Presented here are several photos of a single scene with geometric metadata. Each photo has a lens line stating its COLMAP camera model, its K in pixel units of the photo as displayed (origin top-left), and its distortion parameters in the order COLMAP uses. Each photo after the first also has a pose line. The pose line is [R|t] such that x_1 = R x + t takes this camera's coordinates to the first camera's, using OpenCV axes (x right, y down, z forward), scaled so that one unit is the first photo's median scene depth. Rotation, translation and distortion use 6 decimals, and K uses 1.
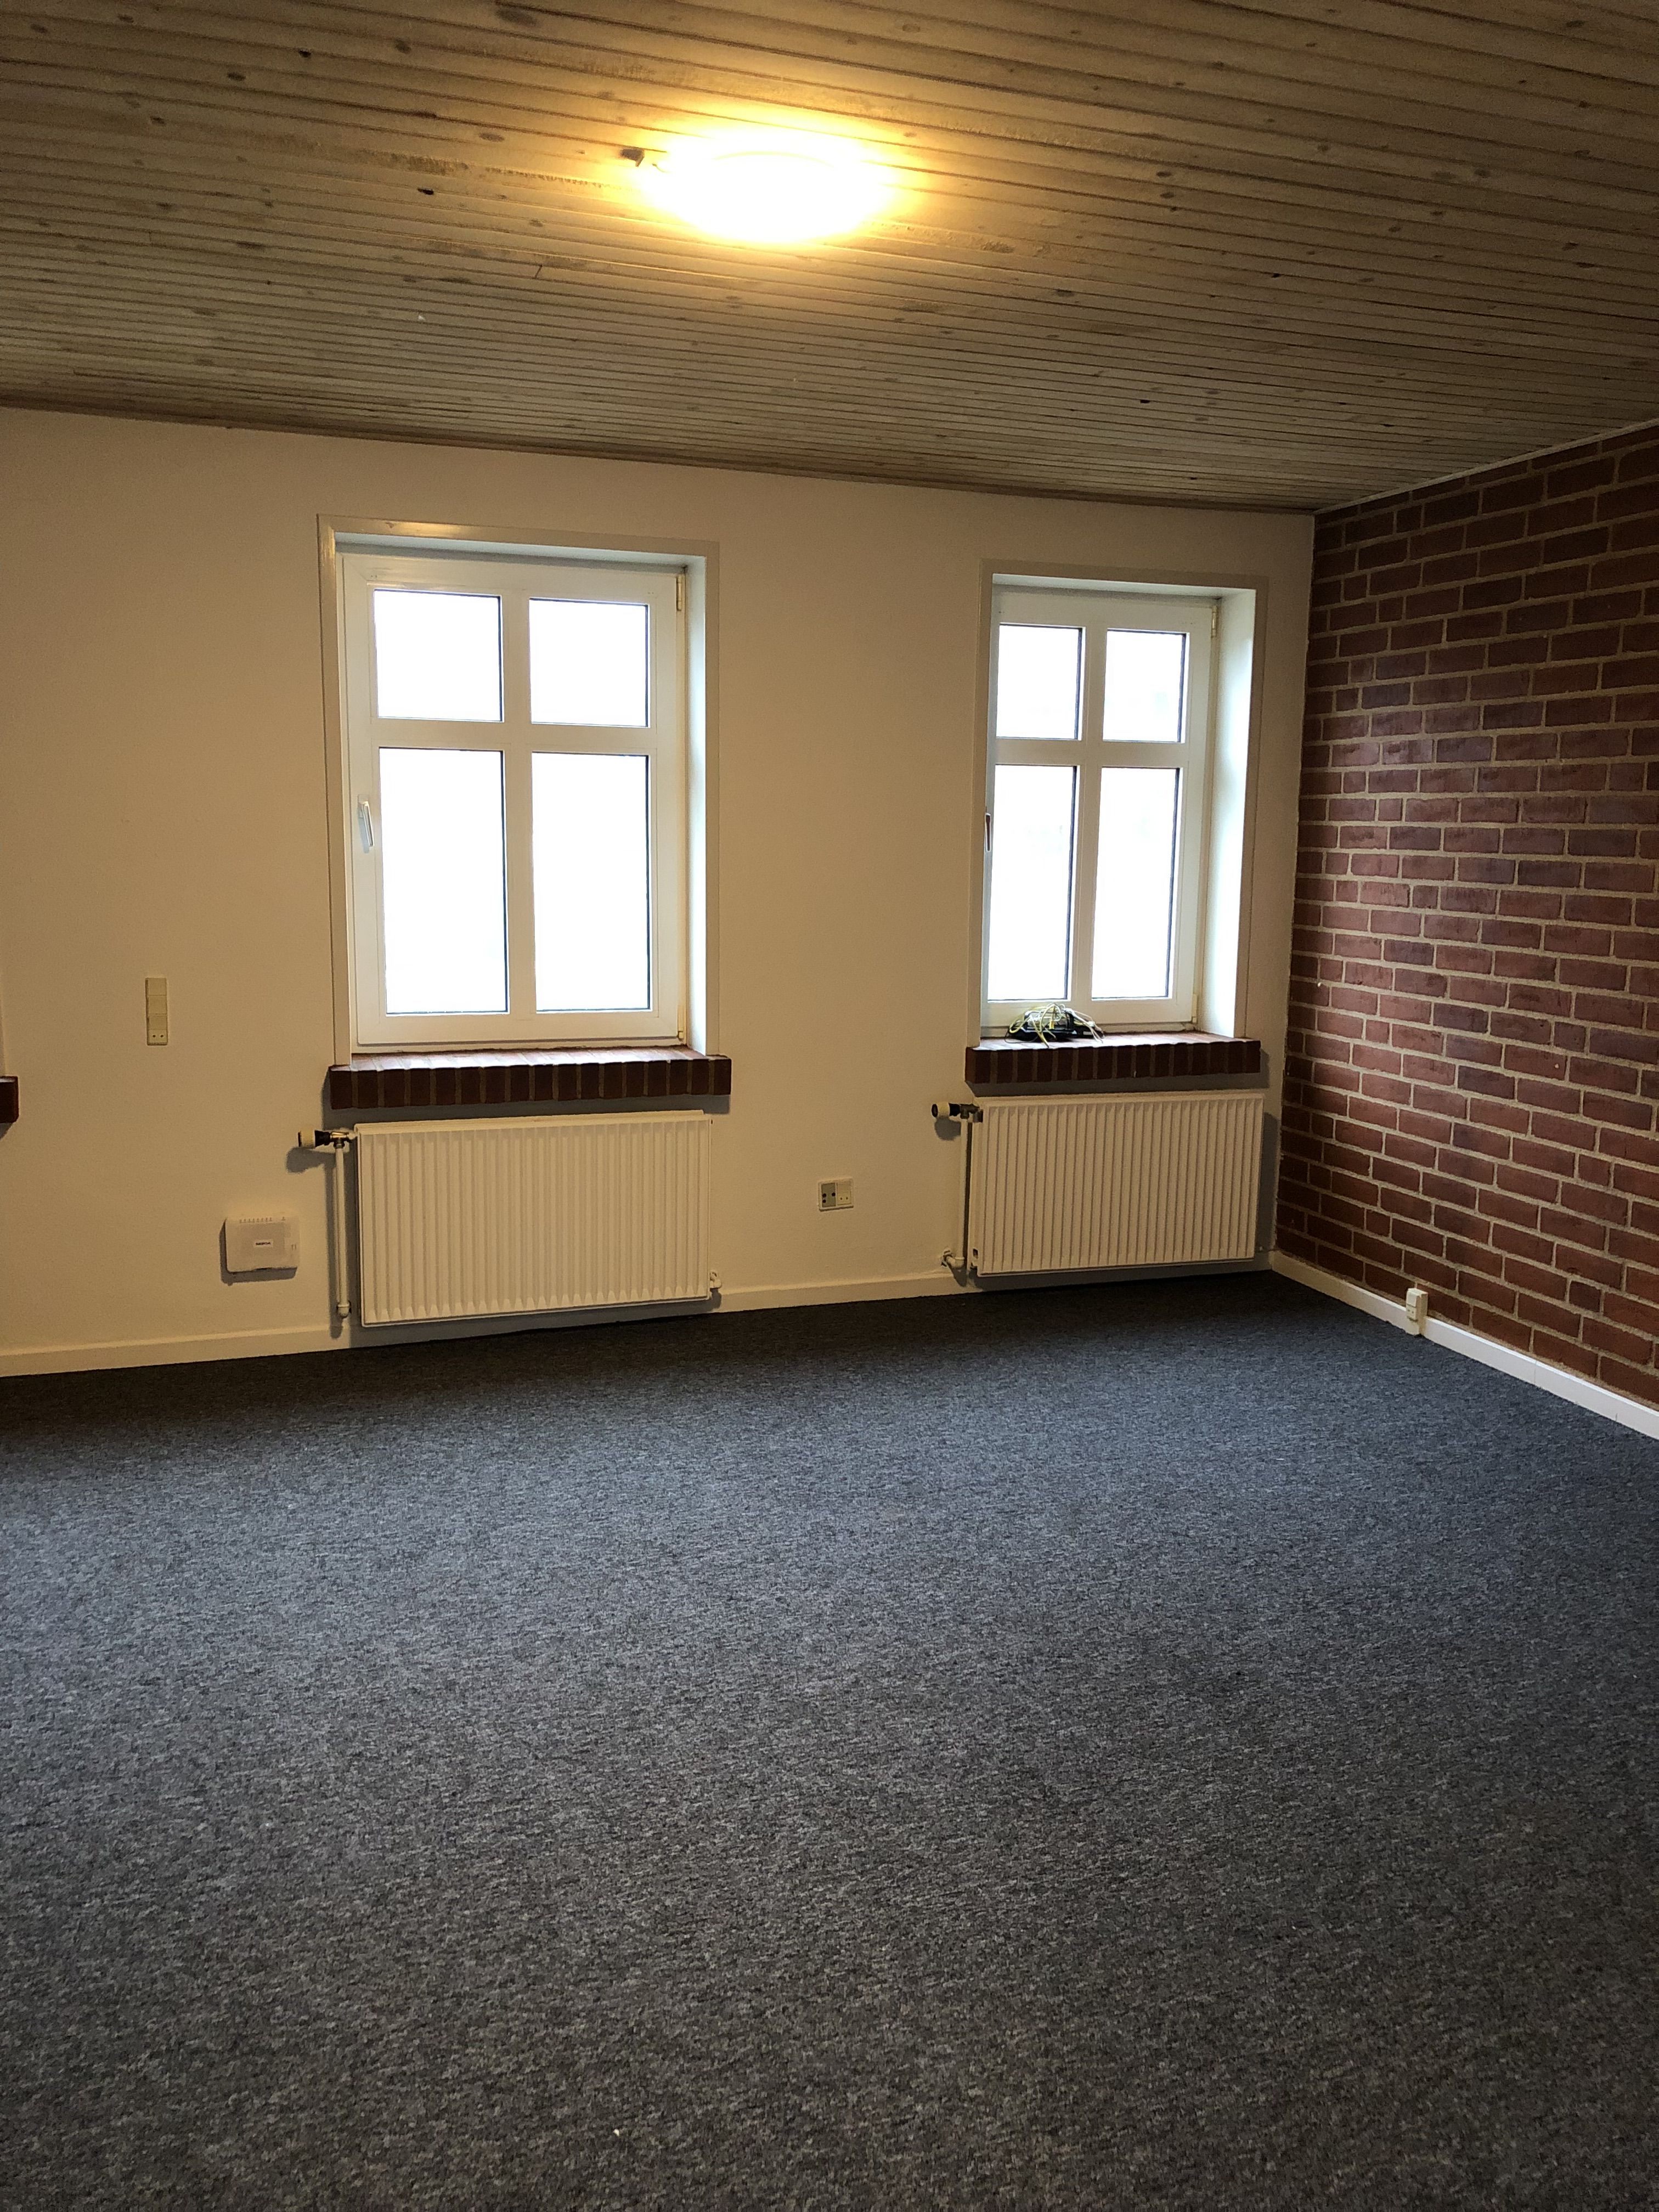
lens RADIAL K [[1780.2, 0, 829.1], [0, 1780.2, 1109.2], [0, 0, 1]] dist [0.005779, -0.018727]
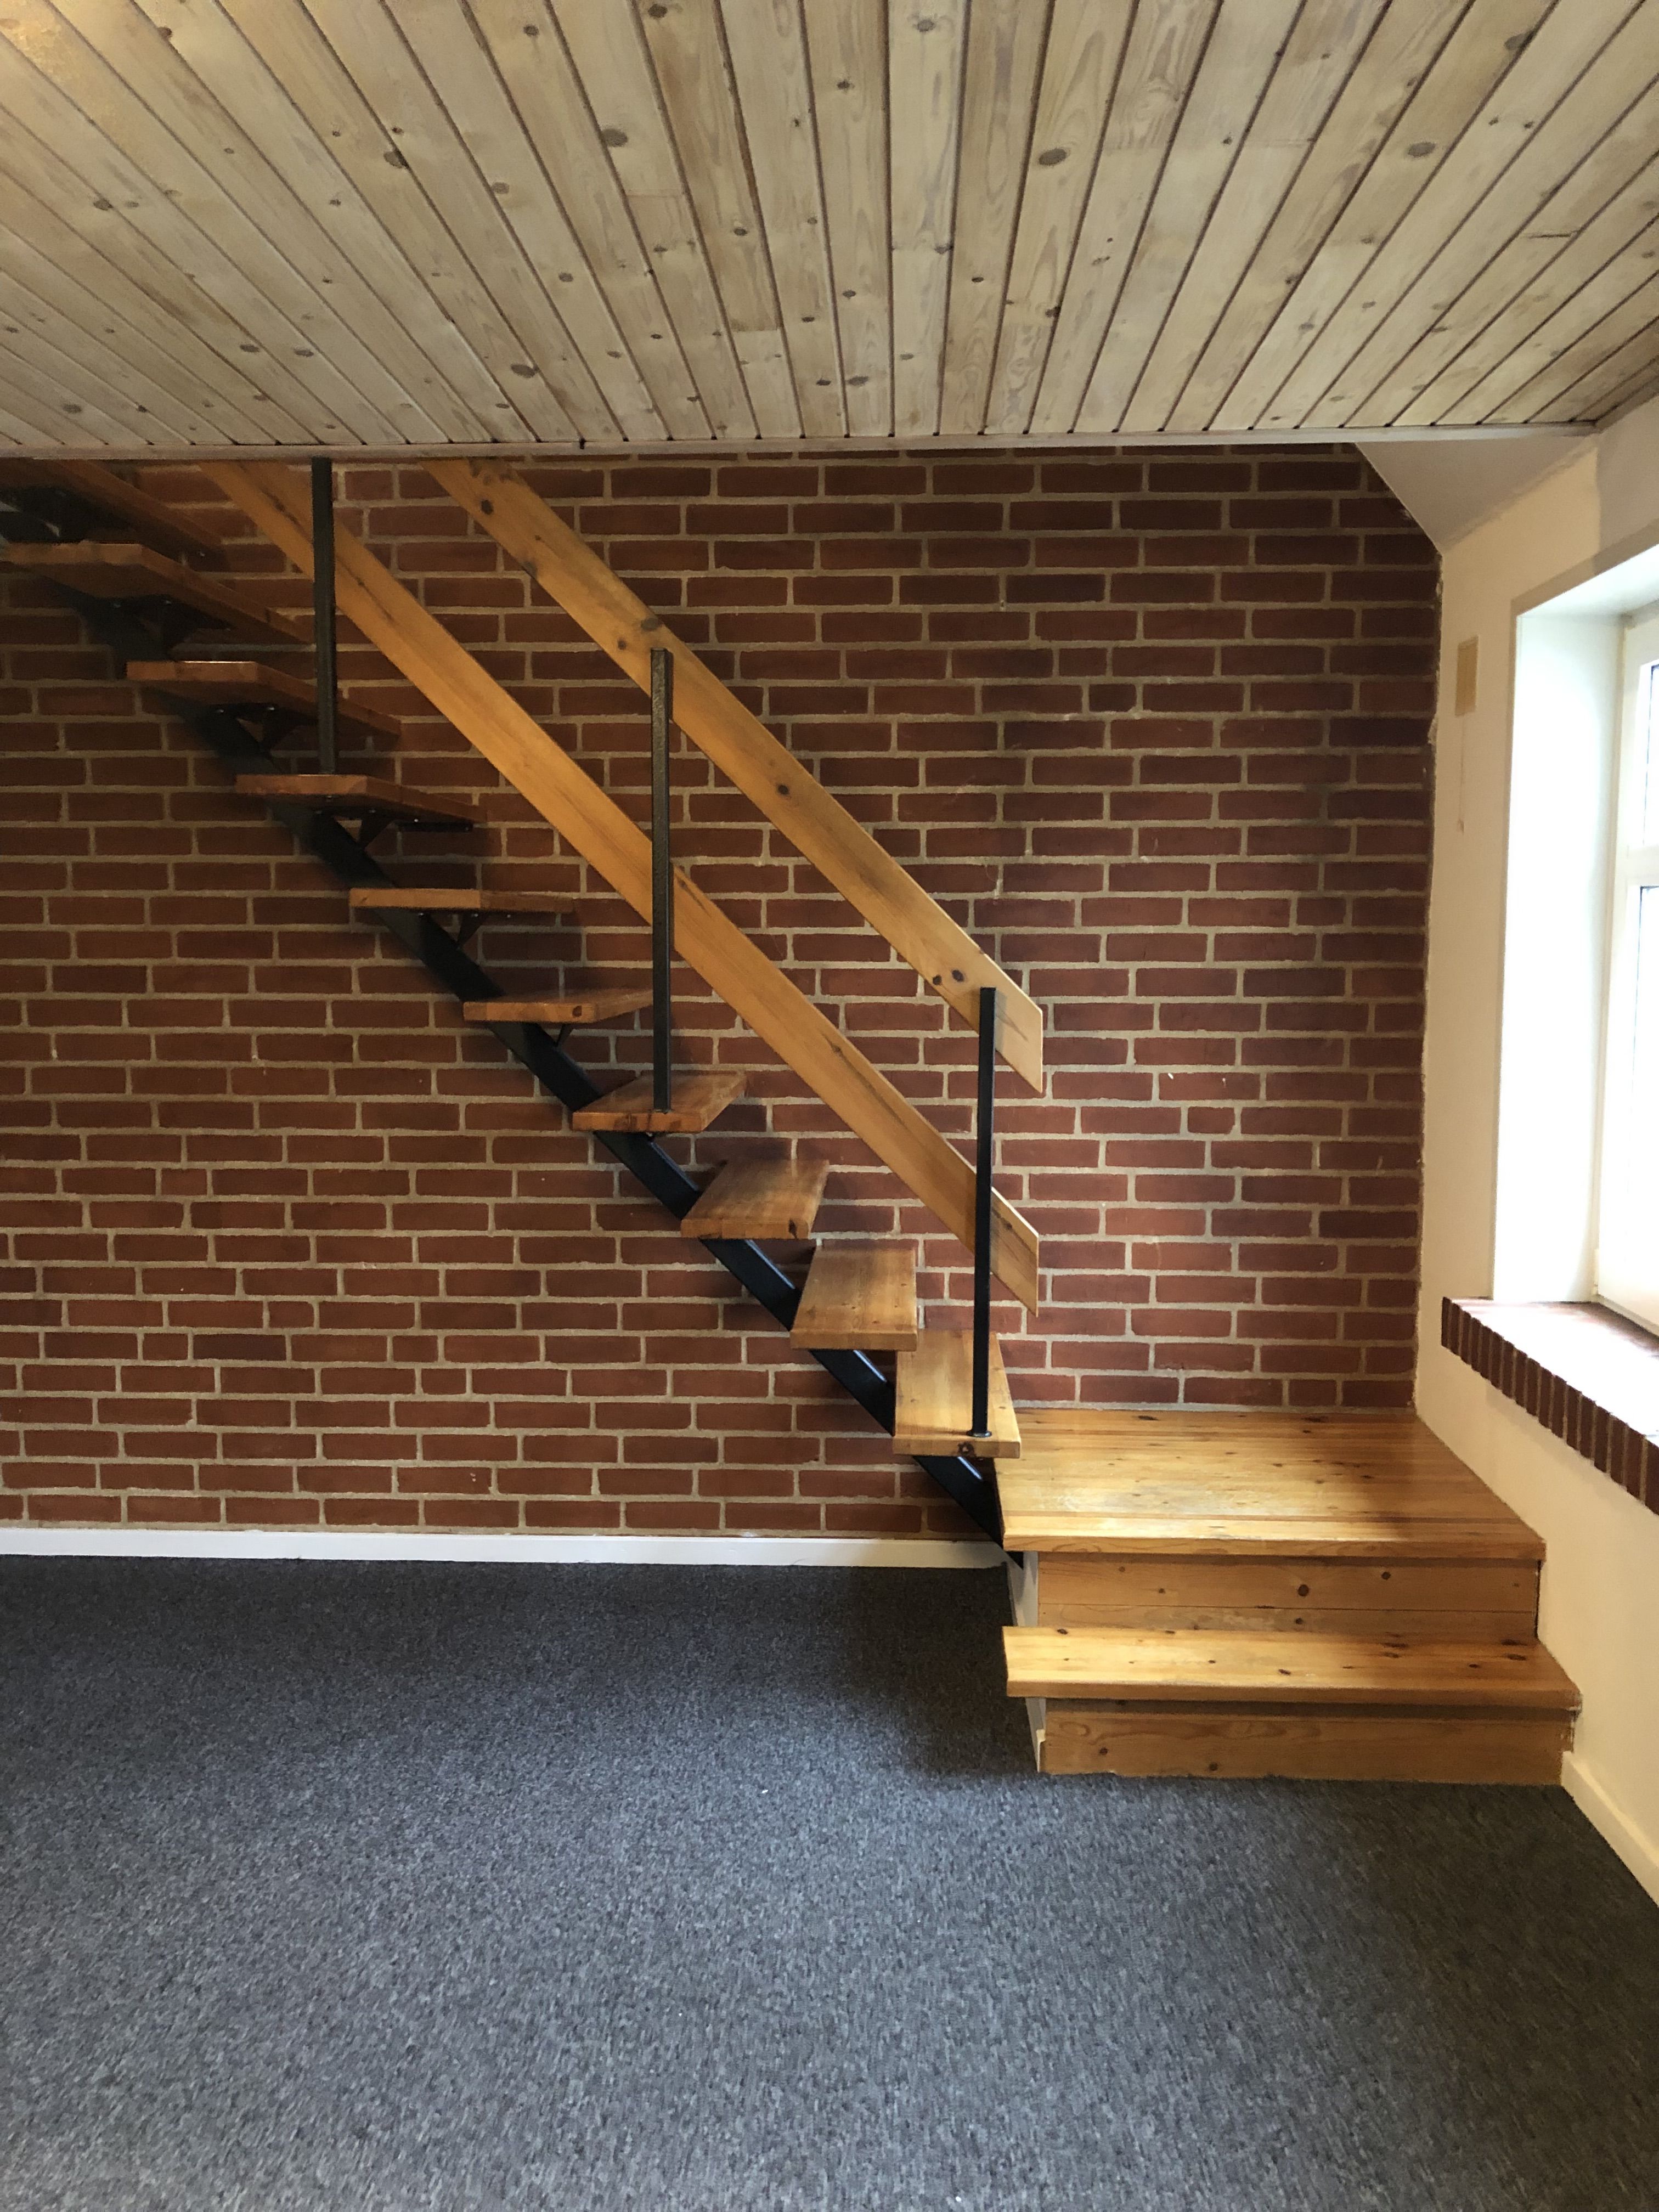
lens RADIAL K [[1780.2, 0, 829.1], [0, 1780.2, 1104.6], [0, 0, 1]] dist [0.005779, -0.018727]
pose [[-0.364103, 0.078699, -0.928028, 0.246406], [-0.157881, 0.976787, 0.144777, -0.226524], [0.917880, 0.199231, -0.343226, 1.247187]]
